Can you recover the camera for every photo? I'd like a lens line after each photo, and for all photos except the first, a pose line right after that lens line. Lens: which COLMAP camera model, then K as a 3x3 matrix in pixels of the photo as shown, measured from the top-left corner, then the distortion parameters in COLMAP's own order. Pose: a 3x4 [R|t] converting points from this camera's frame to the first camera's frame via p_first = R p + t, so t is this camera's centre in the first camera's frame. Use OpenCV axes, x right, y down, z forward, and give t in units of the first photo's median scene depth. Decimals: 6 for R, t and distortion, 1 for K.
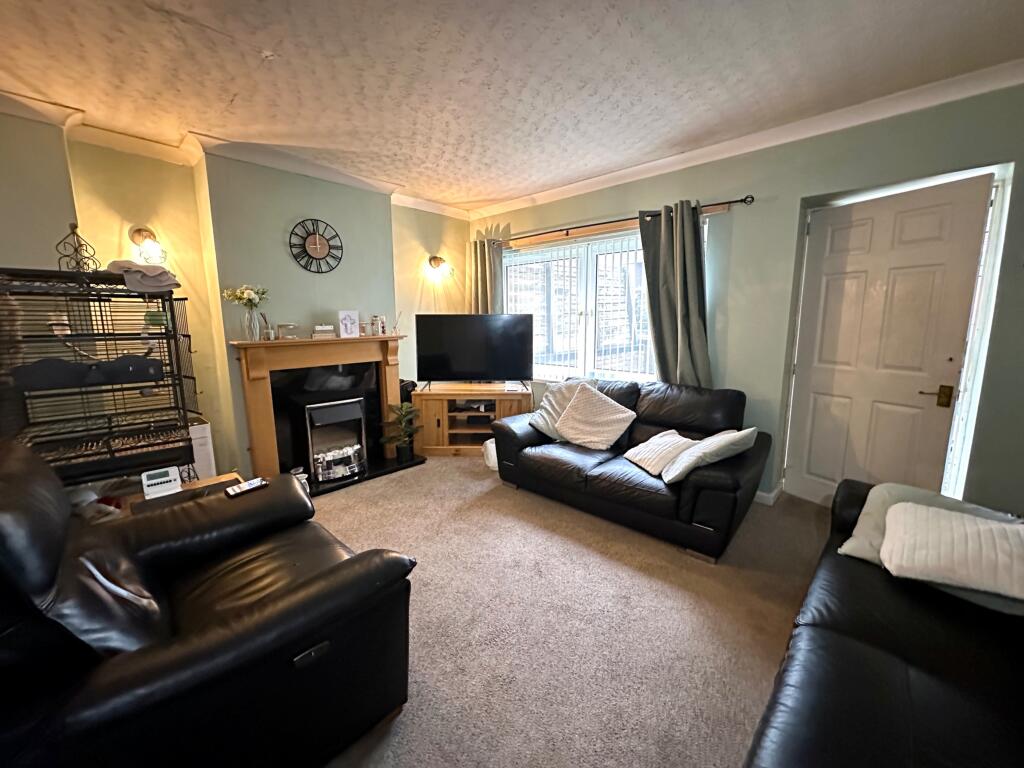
lens RADIAL K [[412.7, 0, 512.4], [0, 412.7, 381.1], [0, 0, 1]] dist [-0.000556, 0.000122]
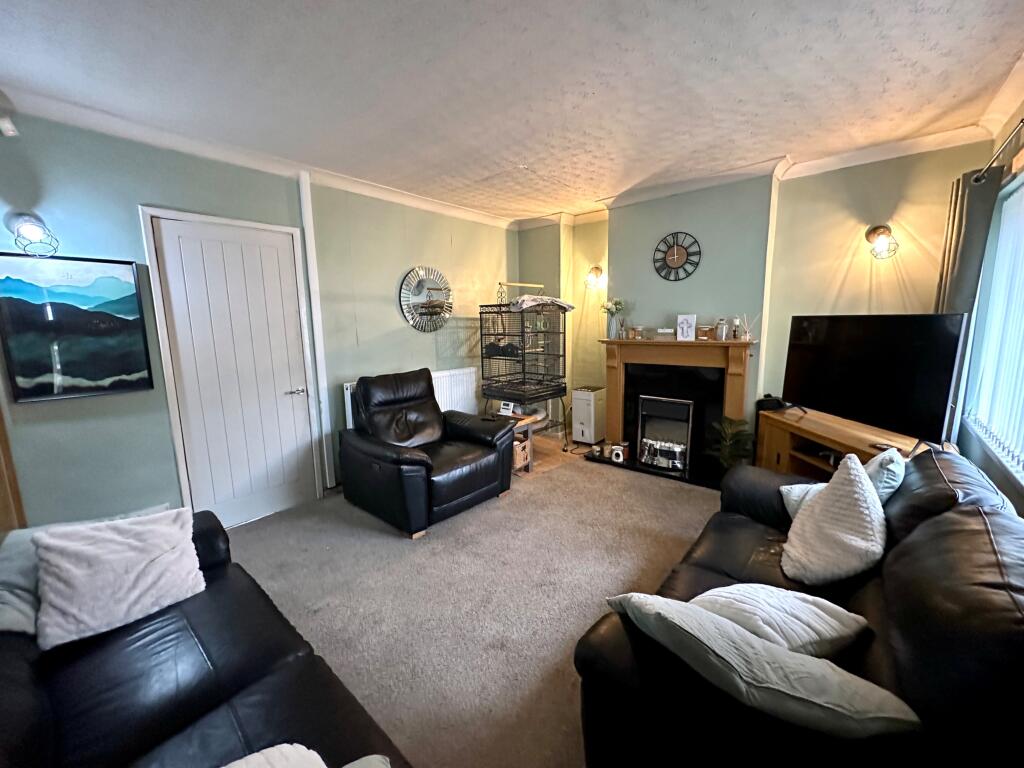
lens RADIAL K [[406.9, 0, 512.0], [0, 406.9, 384.0], [0, 0, 1]] dist [-0.001187, -0.000020]
pose [[0.039193, 0.157730, -0.986704, 0.619867], [-0.132392, 0.979577, 0.151332, -0.097705], [0.990422, 0.124700, 0.059275, 0.531032]]
